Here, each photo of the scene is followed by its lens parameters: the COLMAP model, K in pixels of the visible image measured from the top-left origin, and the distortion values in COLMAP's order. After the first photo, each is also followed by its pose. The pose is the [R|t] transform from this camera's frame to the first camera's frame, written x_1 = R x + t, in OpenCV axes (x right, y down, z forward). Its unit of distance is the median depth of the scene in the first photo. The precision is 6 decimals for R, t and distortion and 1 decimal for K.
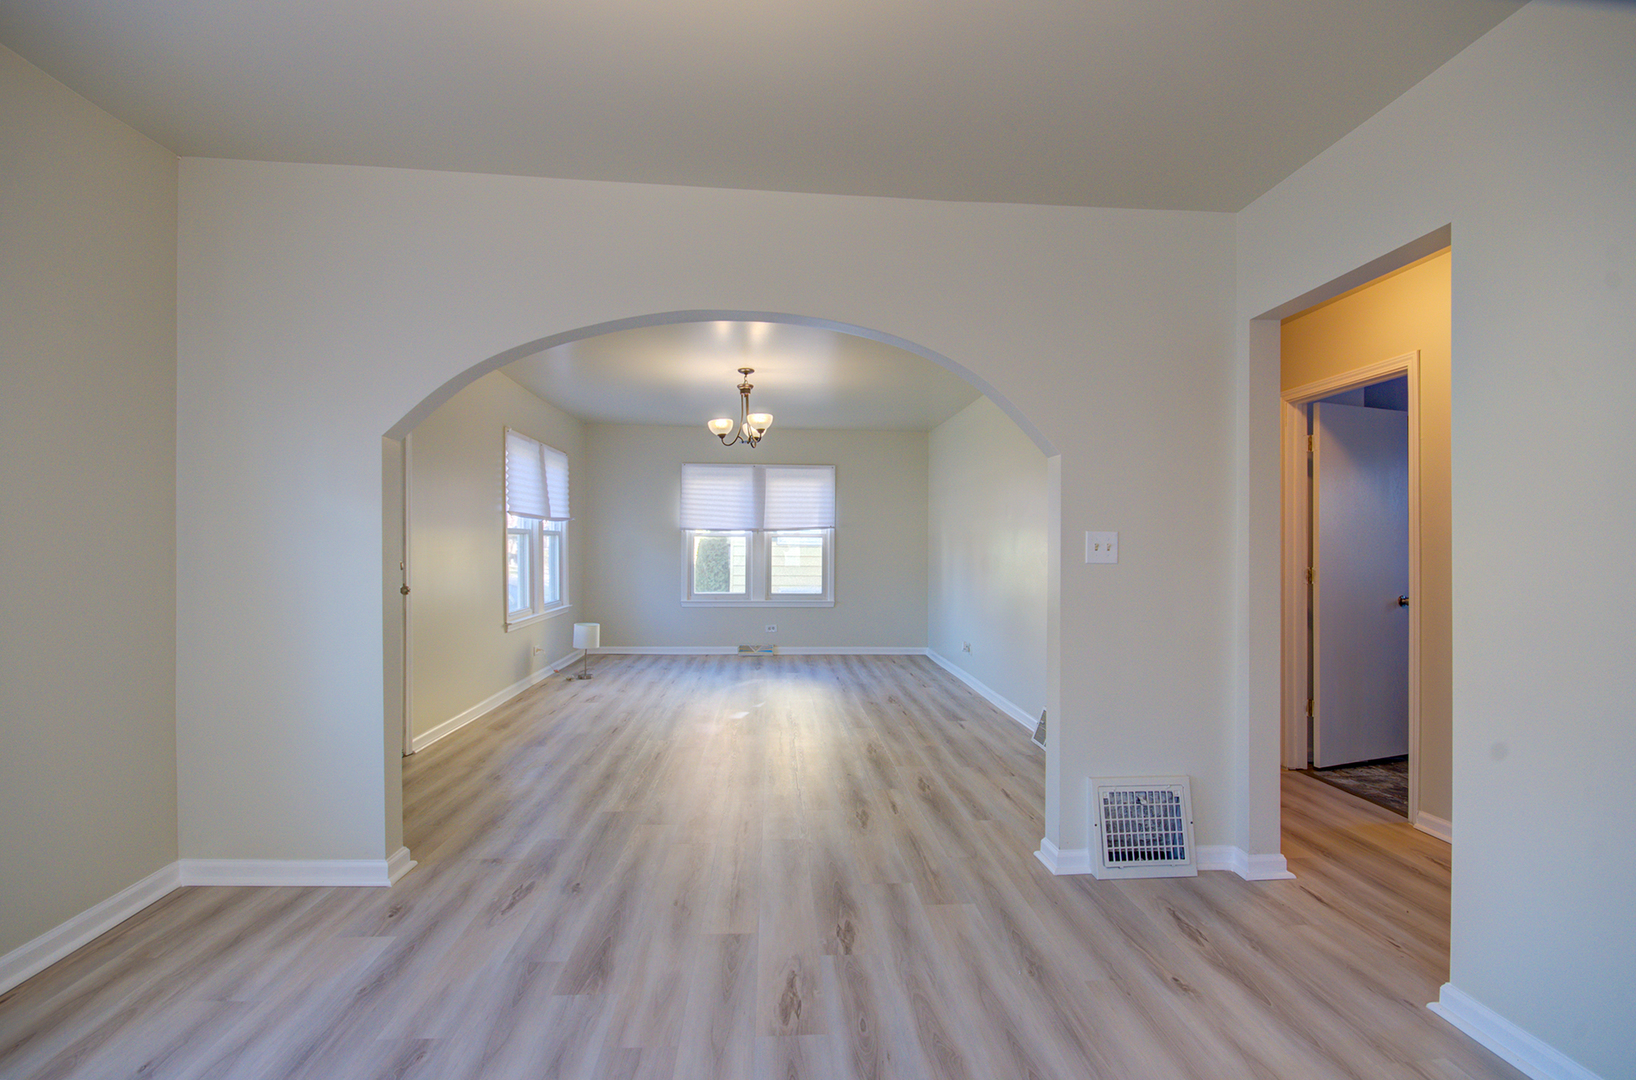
lens RADIAL K [[701.8, 0, 818.0], [0, 701.8, 540.0], [0, 0, 1]] dist [0.000114, -0.000028]
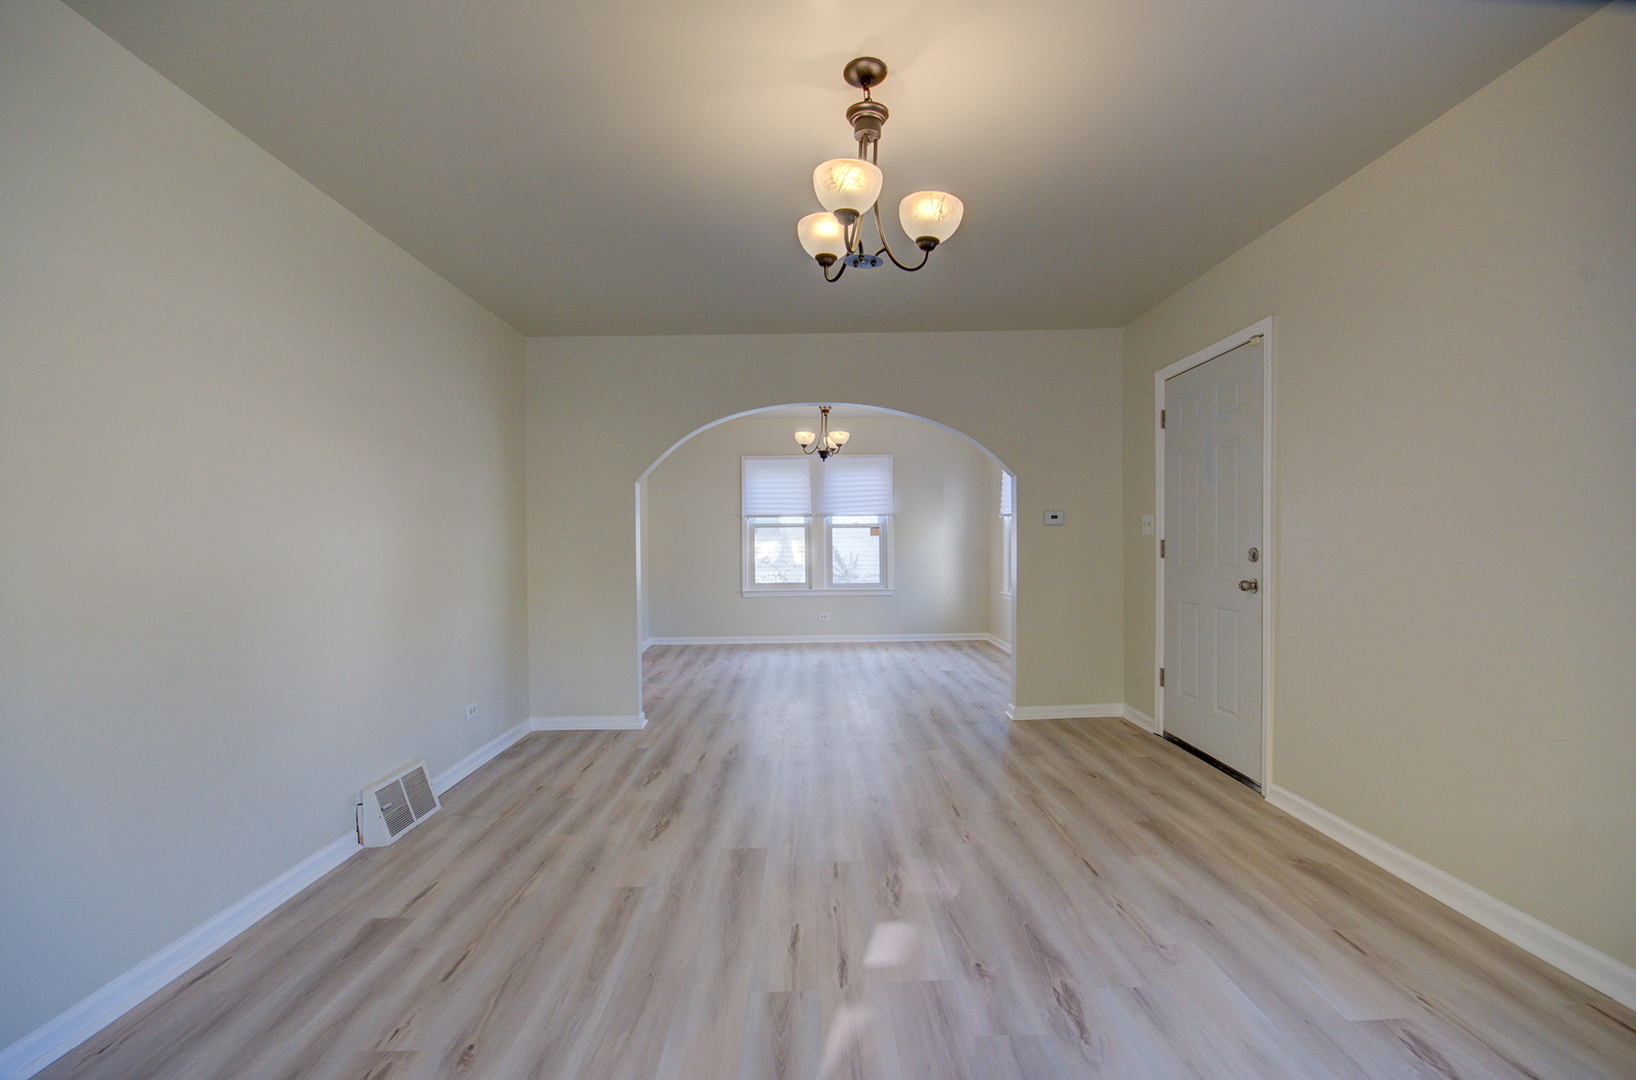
lens RADIAL K [[701.8, 0, 818.0], [0, 701.8, 540.0], [0, 0, 1]] dist [0.000114, -0.000028]
pose [[-0.998514, 0.002859, 0.054422, -0.128490], [0.002356, 0.999954, -0.009296, 0.023986], [-0.054446, -0.009154, -0.998475, 1.852442]]
